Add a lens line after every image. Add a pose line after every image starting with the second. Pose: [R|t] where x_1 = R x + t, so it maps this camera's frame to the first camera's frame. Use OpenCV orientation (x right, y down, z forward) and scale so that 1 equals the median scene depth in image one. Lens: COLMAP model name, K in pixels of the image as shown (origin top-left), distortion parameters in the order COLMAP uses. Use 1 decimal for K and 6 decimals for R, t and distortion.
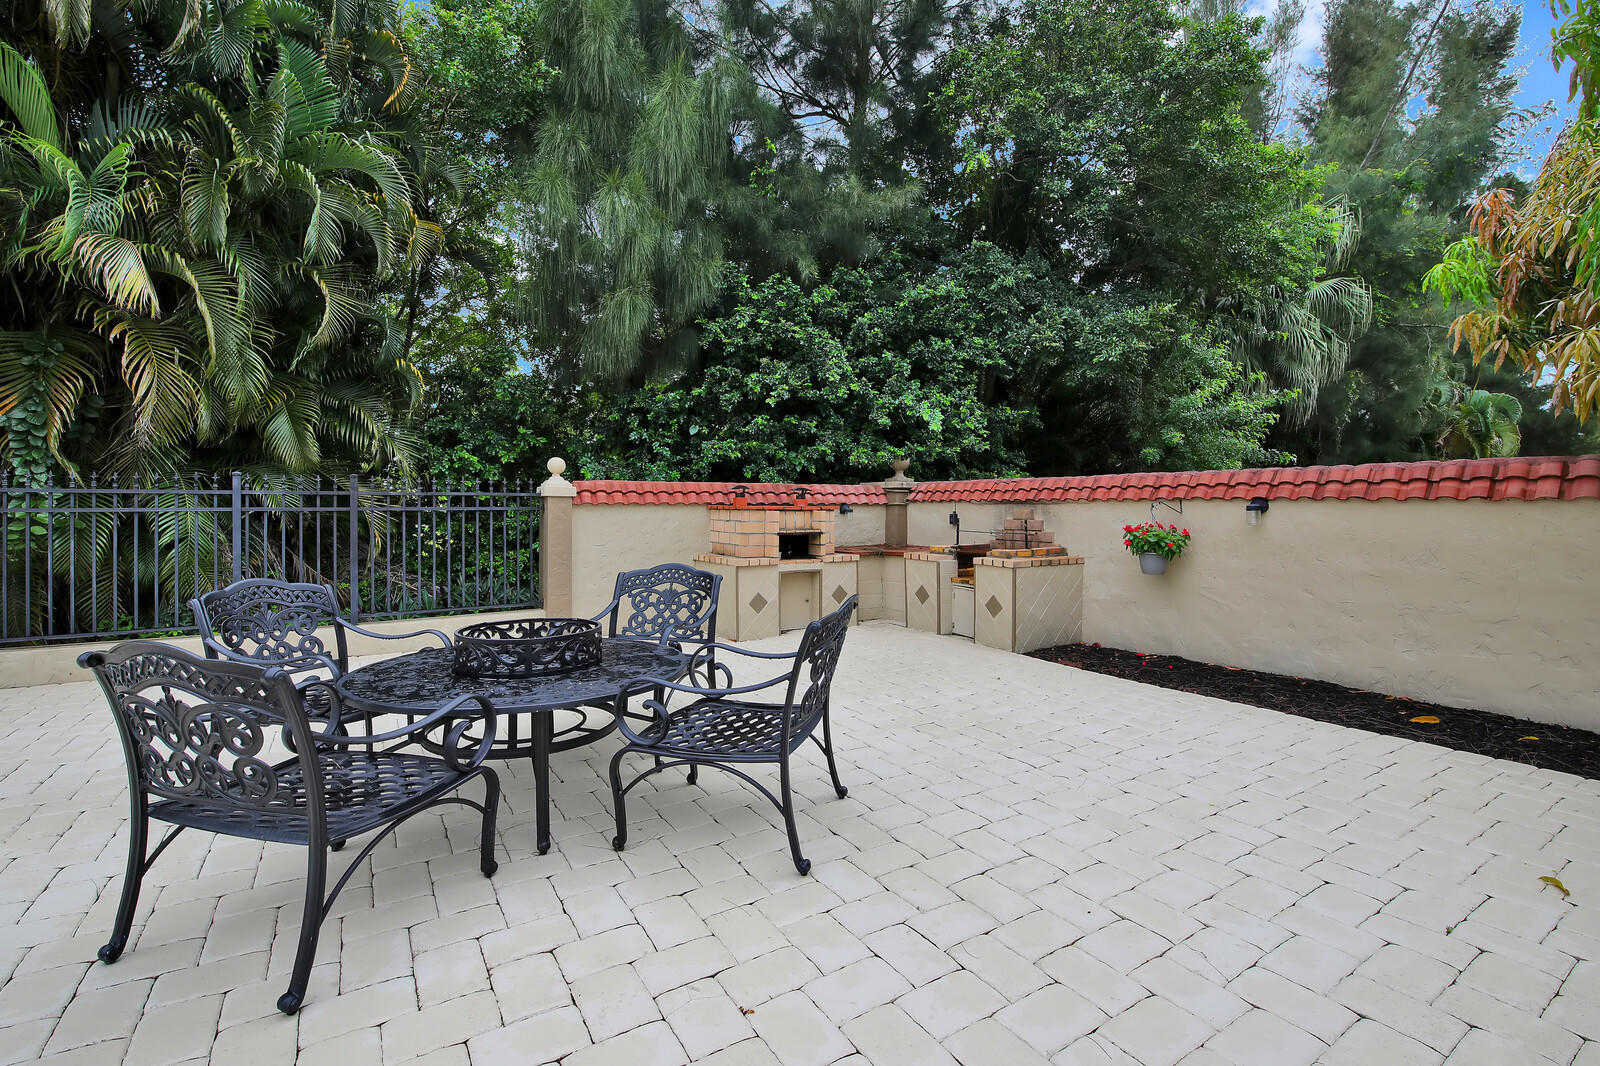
lens RADIAL K [[711.3, 0, 793.0], [0, 711.3, 506.1], [0, 0, 1]] dist [-0.018977, -0.000282]
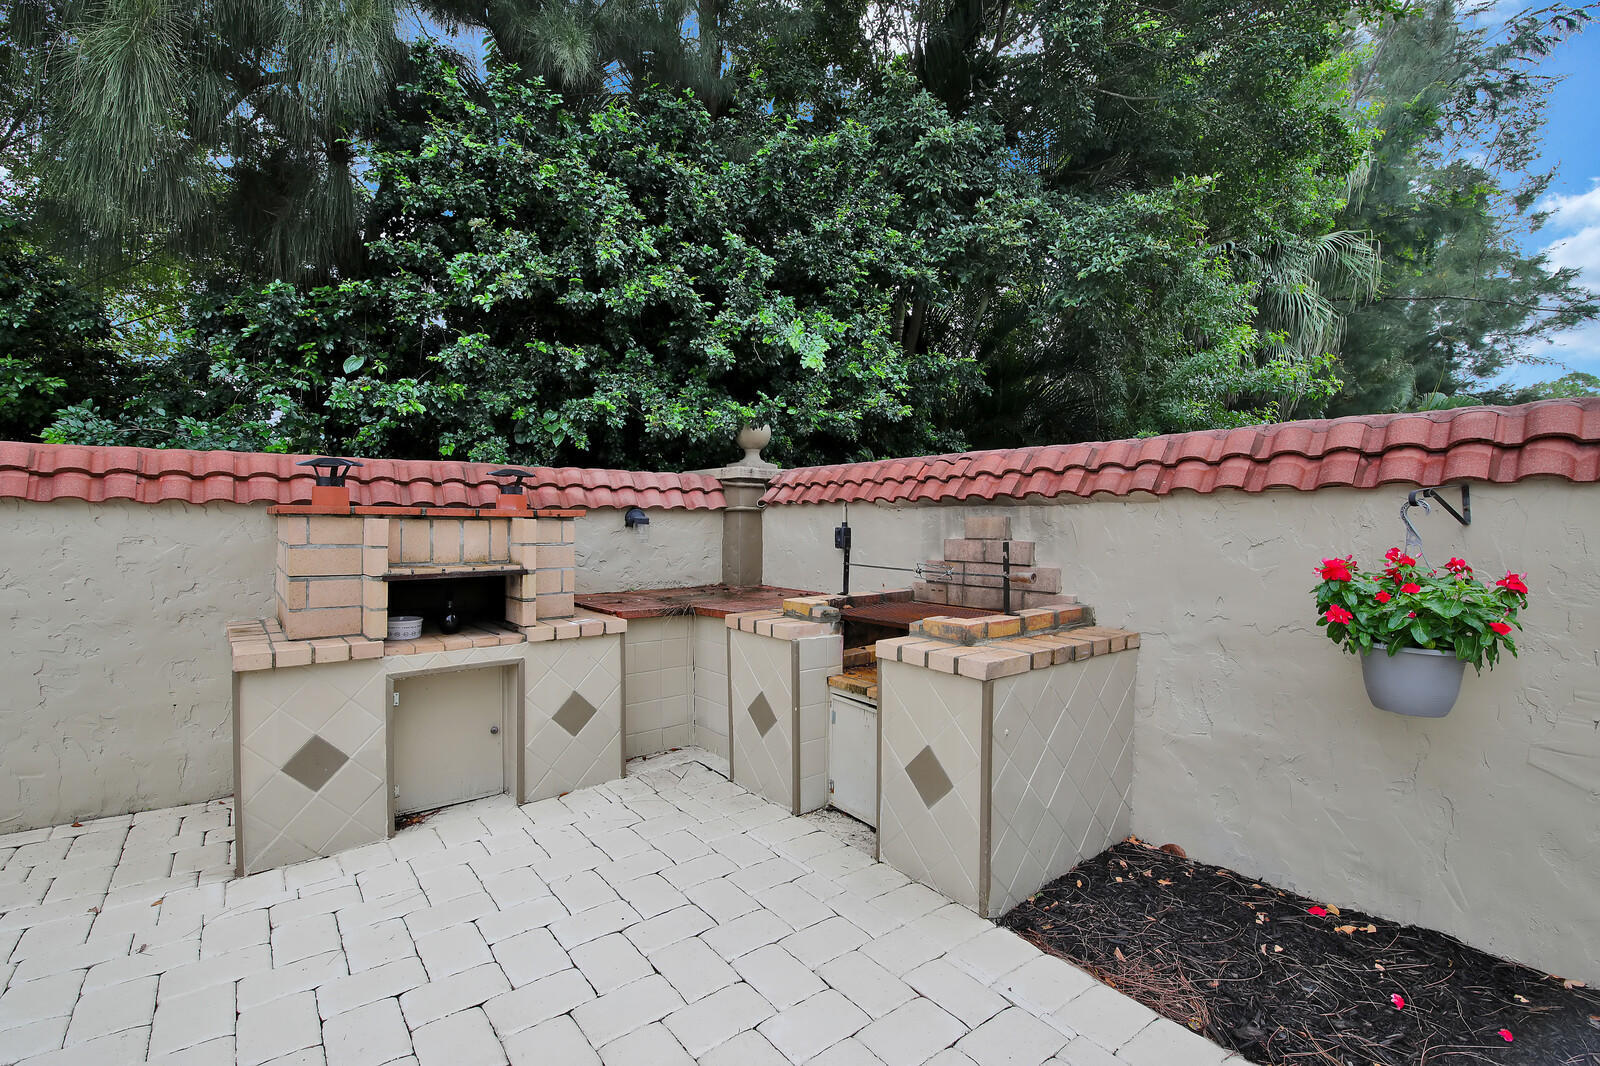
lens RADIAL K [[704.0, 0, 800.0], [0, 704.0, 533.0], [0, 0, 1]] dist [-0.012020, -0.000168]
pose [[0.992608, 0.000334, 0.121367, 0.128191], [-0.002343, 0.999863, 0.016406, 0.006414], [-0.121345, -0.016569, 0.992472, 0.482644]]
